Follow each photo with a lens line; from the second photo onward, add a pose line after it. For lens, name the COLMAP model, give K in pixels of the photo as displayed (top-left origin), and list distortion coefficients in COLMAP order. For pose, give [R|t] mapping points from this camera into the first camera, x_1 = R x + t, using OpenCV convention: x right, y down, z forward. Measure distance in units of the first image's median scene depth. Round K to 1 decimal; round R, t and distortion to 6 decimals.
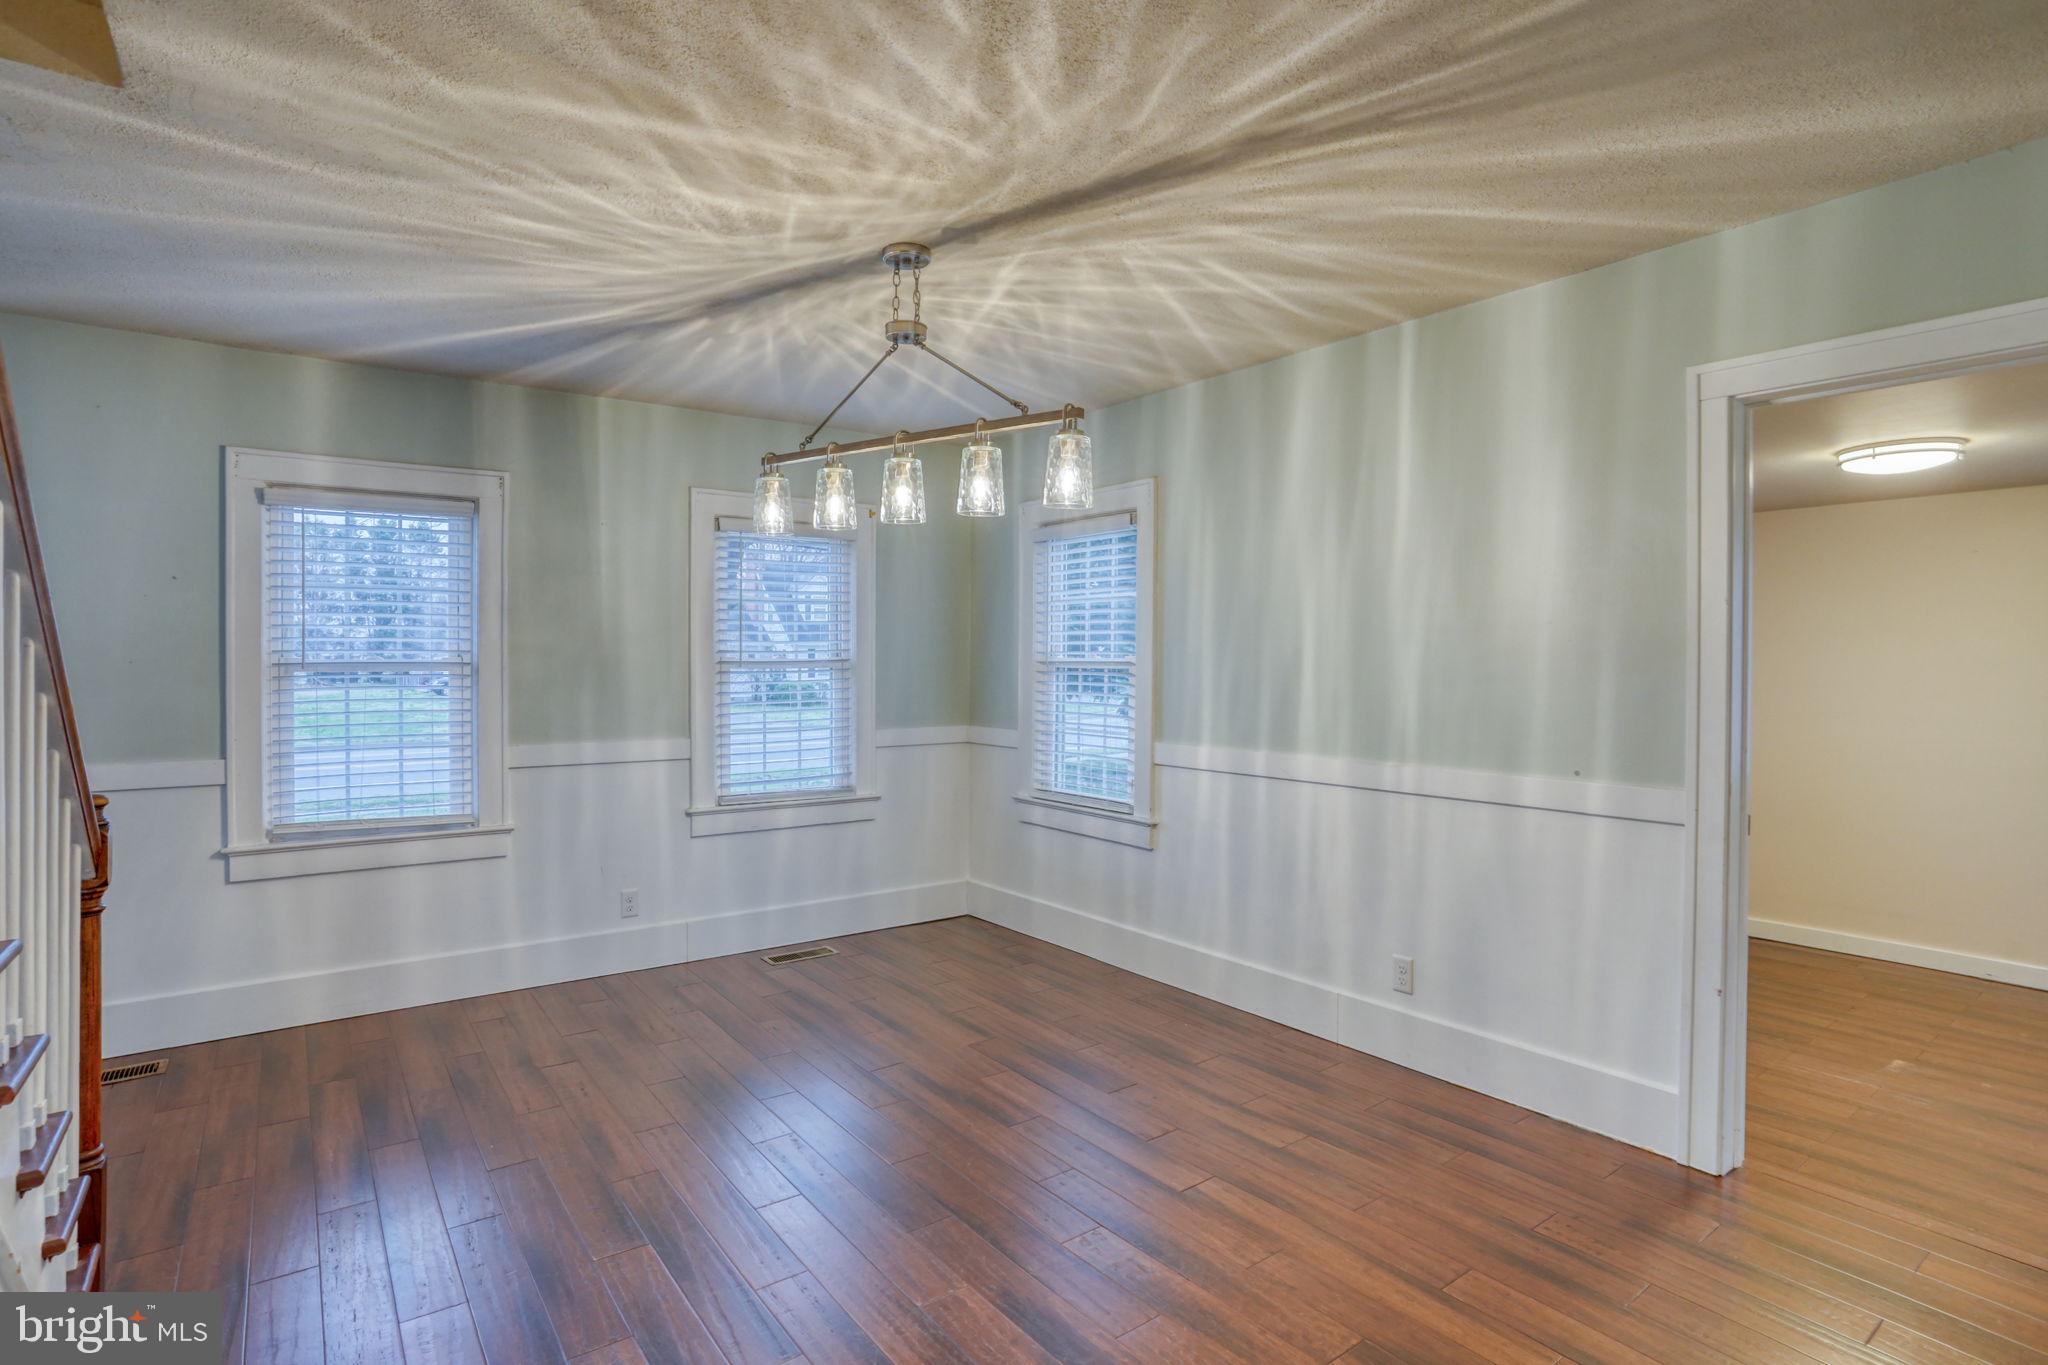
lens RADIAL K [[1049.9, 0, 1024.4], [0, 1049.9, 669.6], [0, 0, 1]] dist [-0.081460, 0.039645]
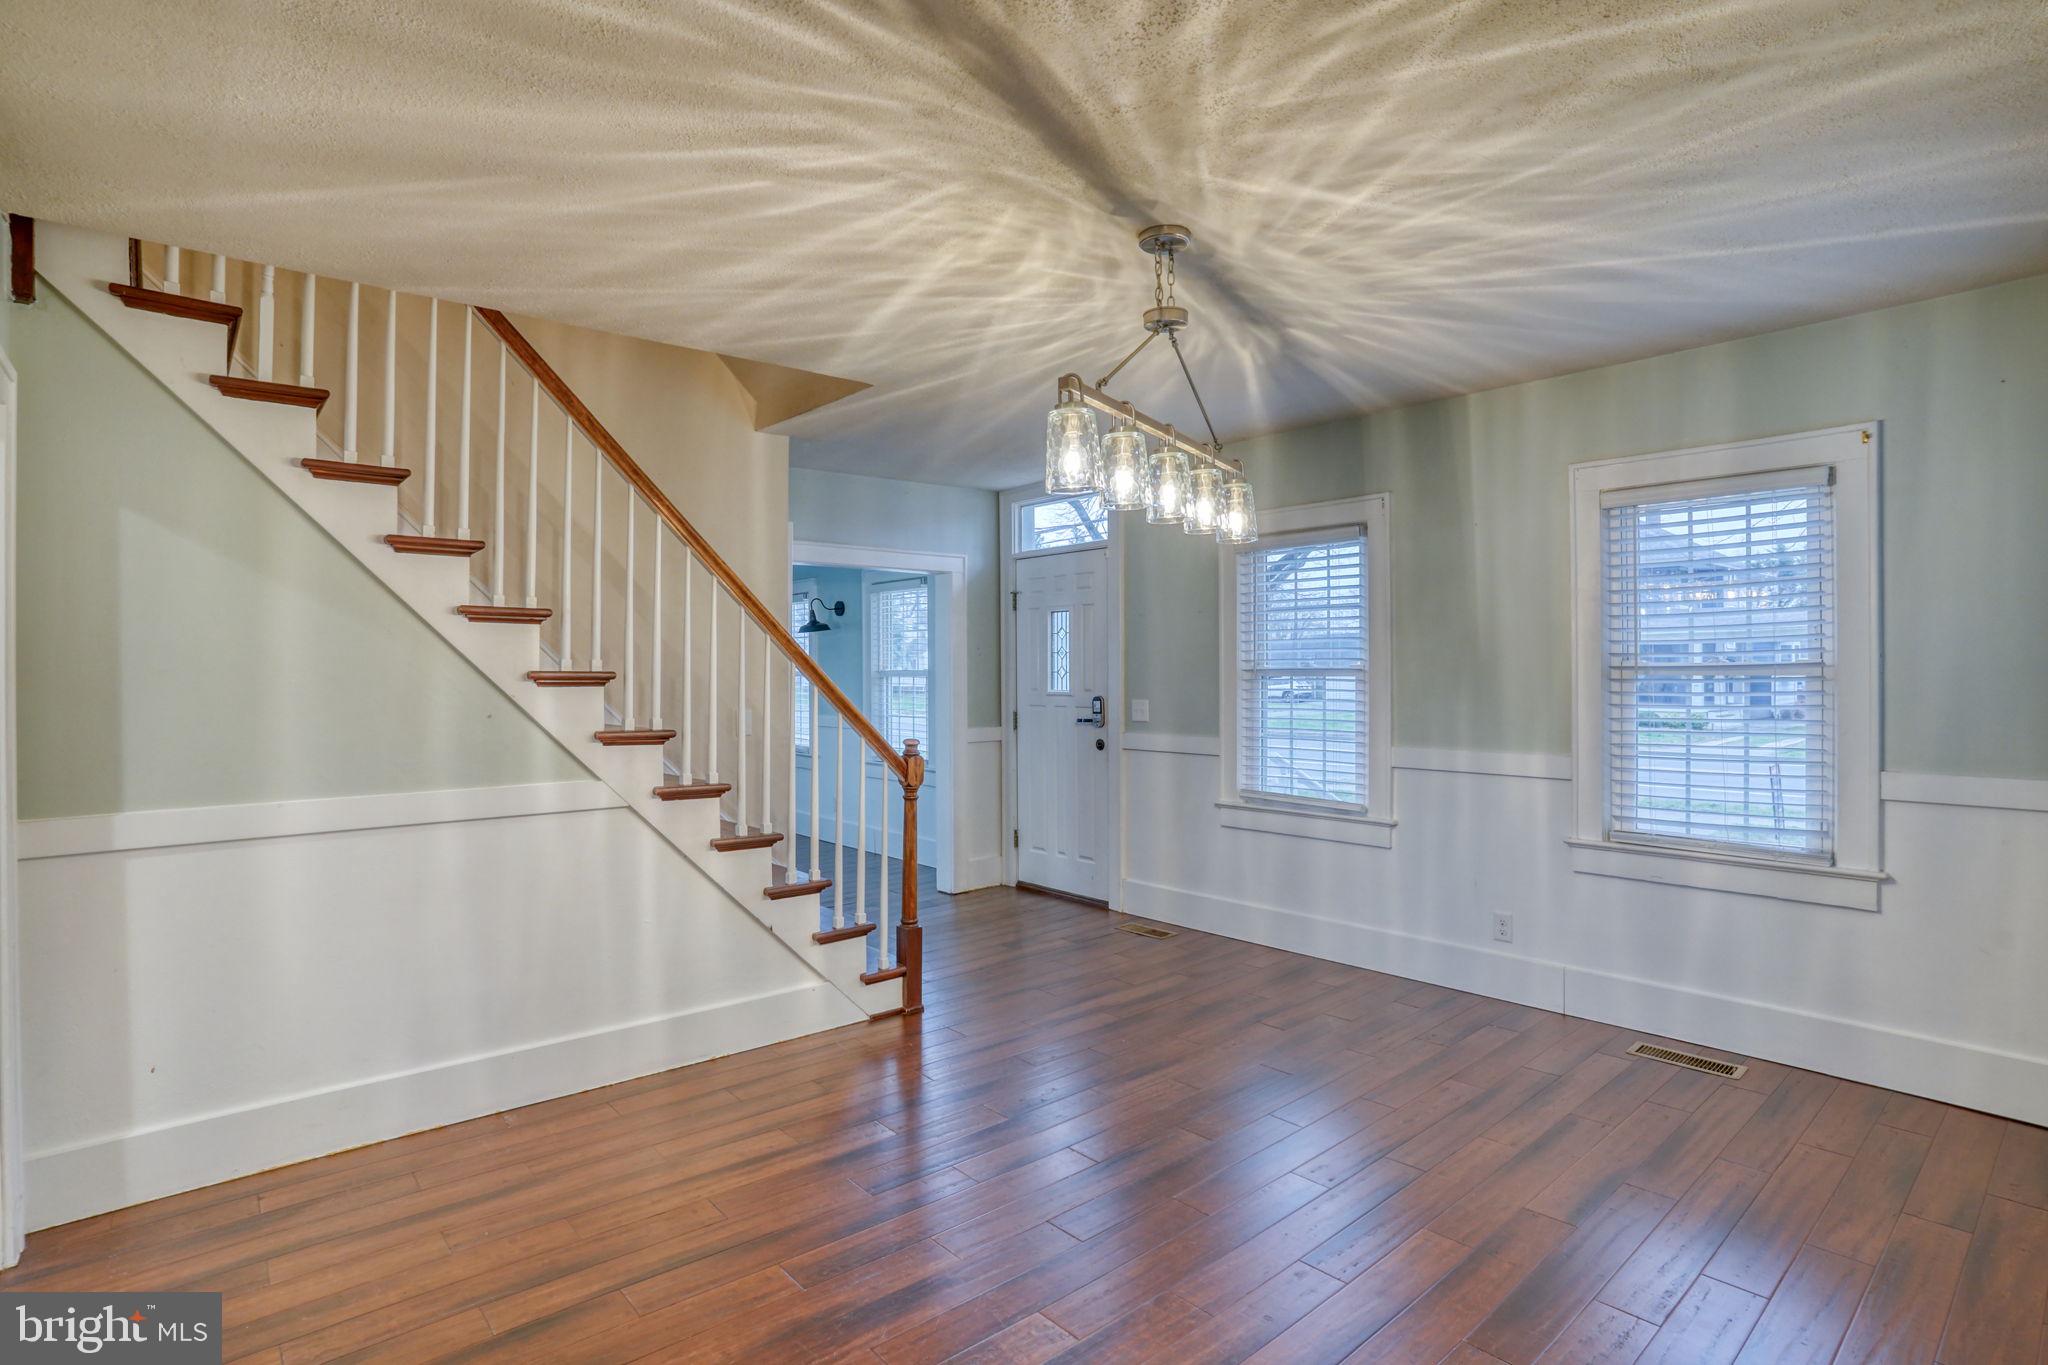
lens RADIAL K [[1049.9, 0, 1024.4], [0, 1049.9, 669.6], [0, 0, 1]] dist [-0.081460, 0.039645]
pose [[0.046387, -0.003302, -0.998918, 0.654451], [-0.004173, 0.999985, -0.003499, -0.000856], [0.998915, 0.004331, 0.046373, 0.656761]]
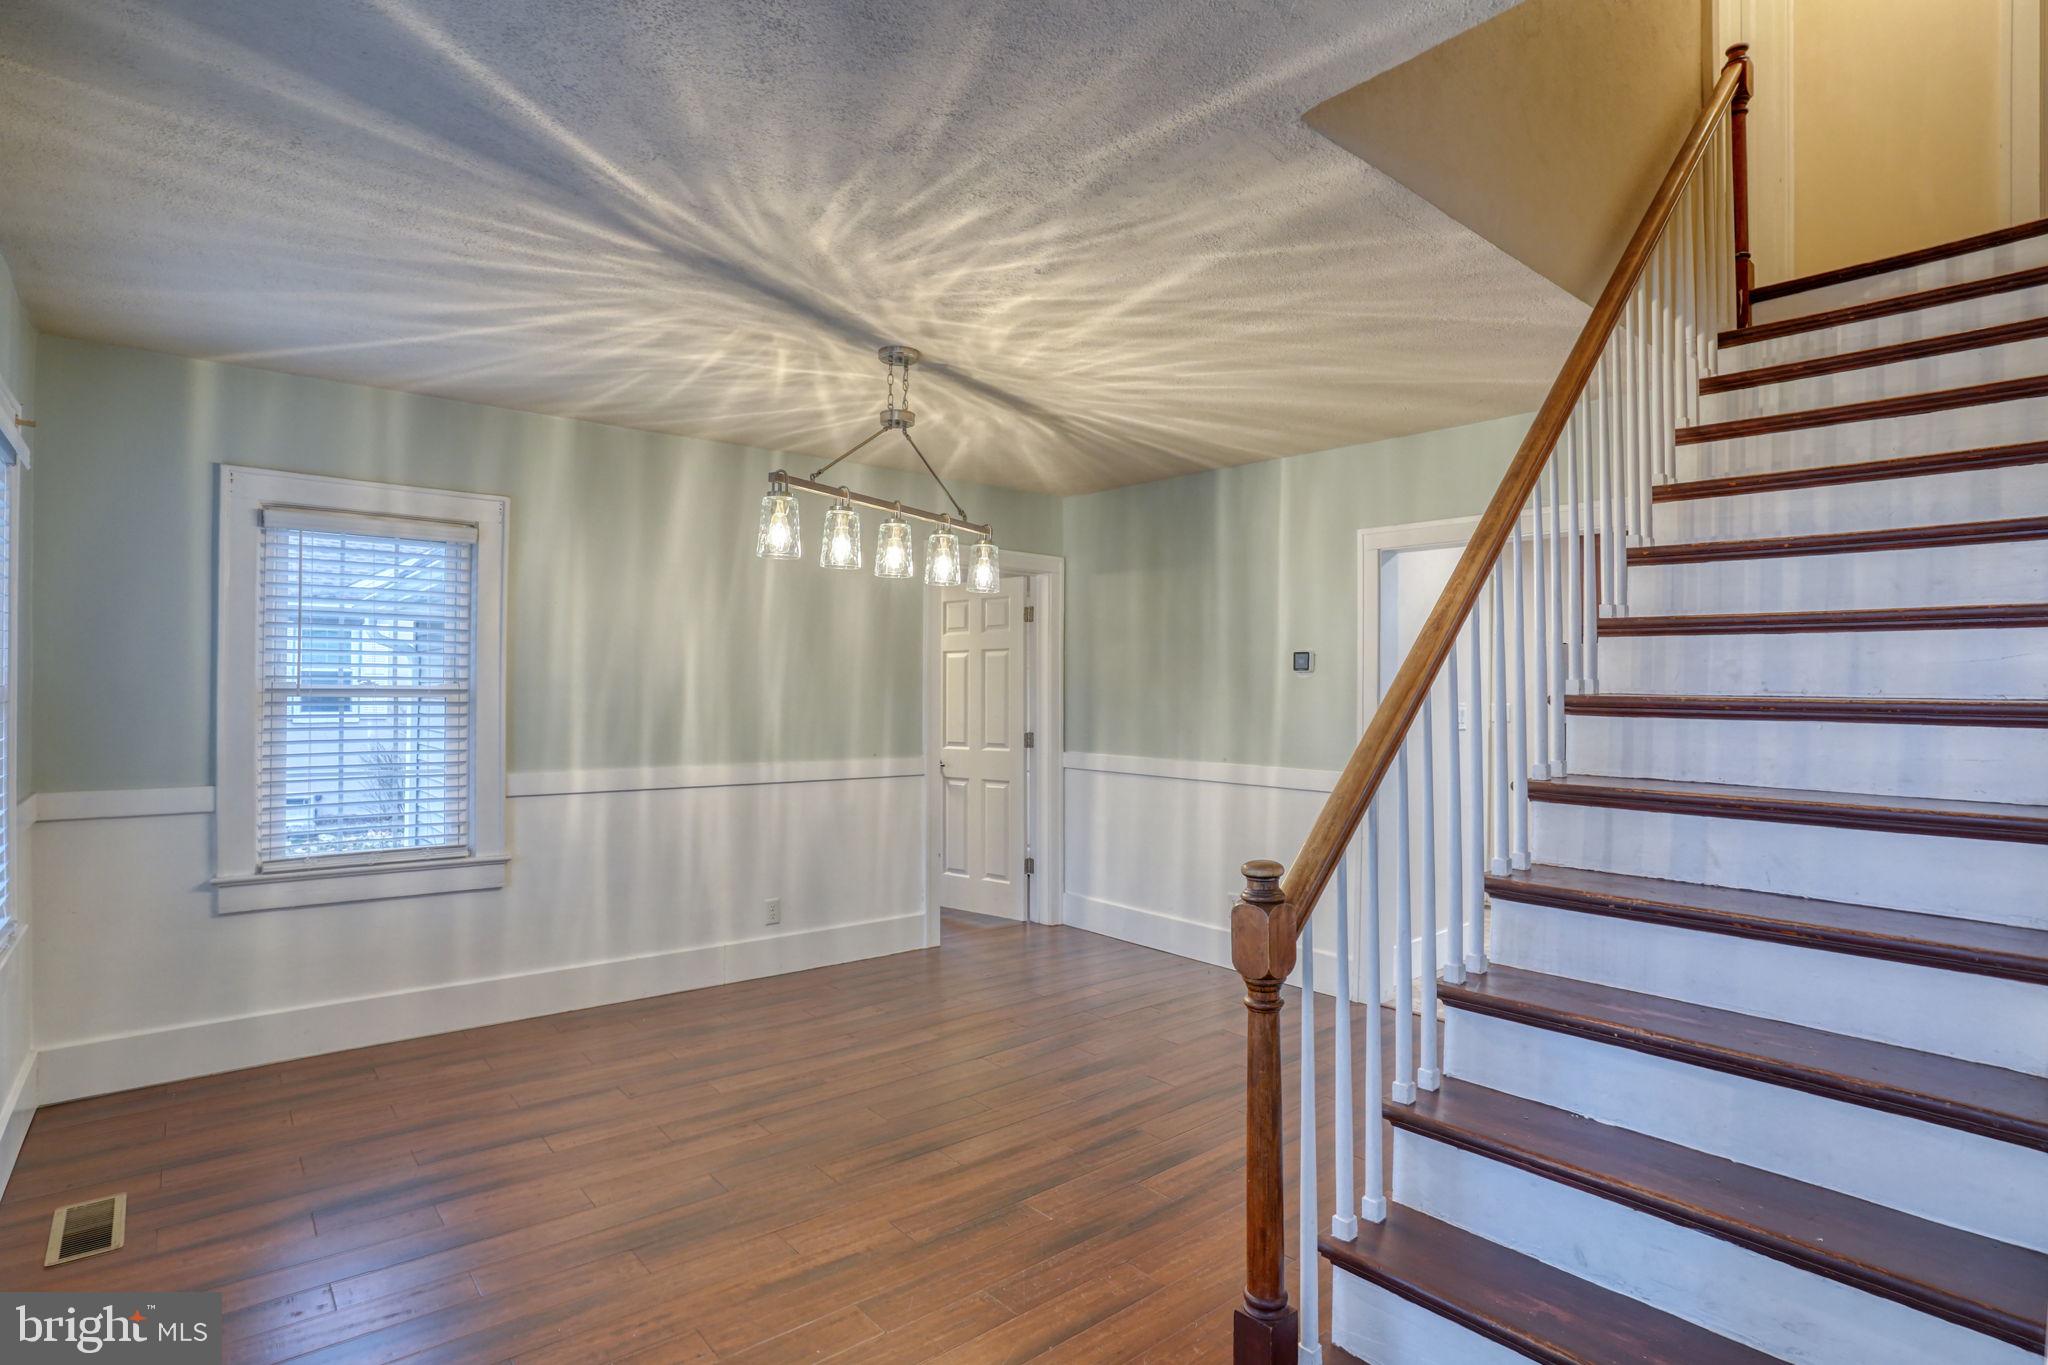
lens RADIAL K [[983.6, 0, 1058.9], [0, 983.6, 690.4], [0, 0, 1]] dist [-0.067395, 0.033217]
pose [[-0.077769, 0.000920, 0.996971, -0.998142], [0.002493, 0.999997, -0.000728, -0.005955], [-0.996968, 0.002429, -0.077771, 0.714353]]
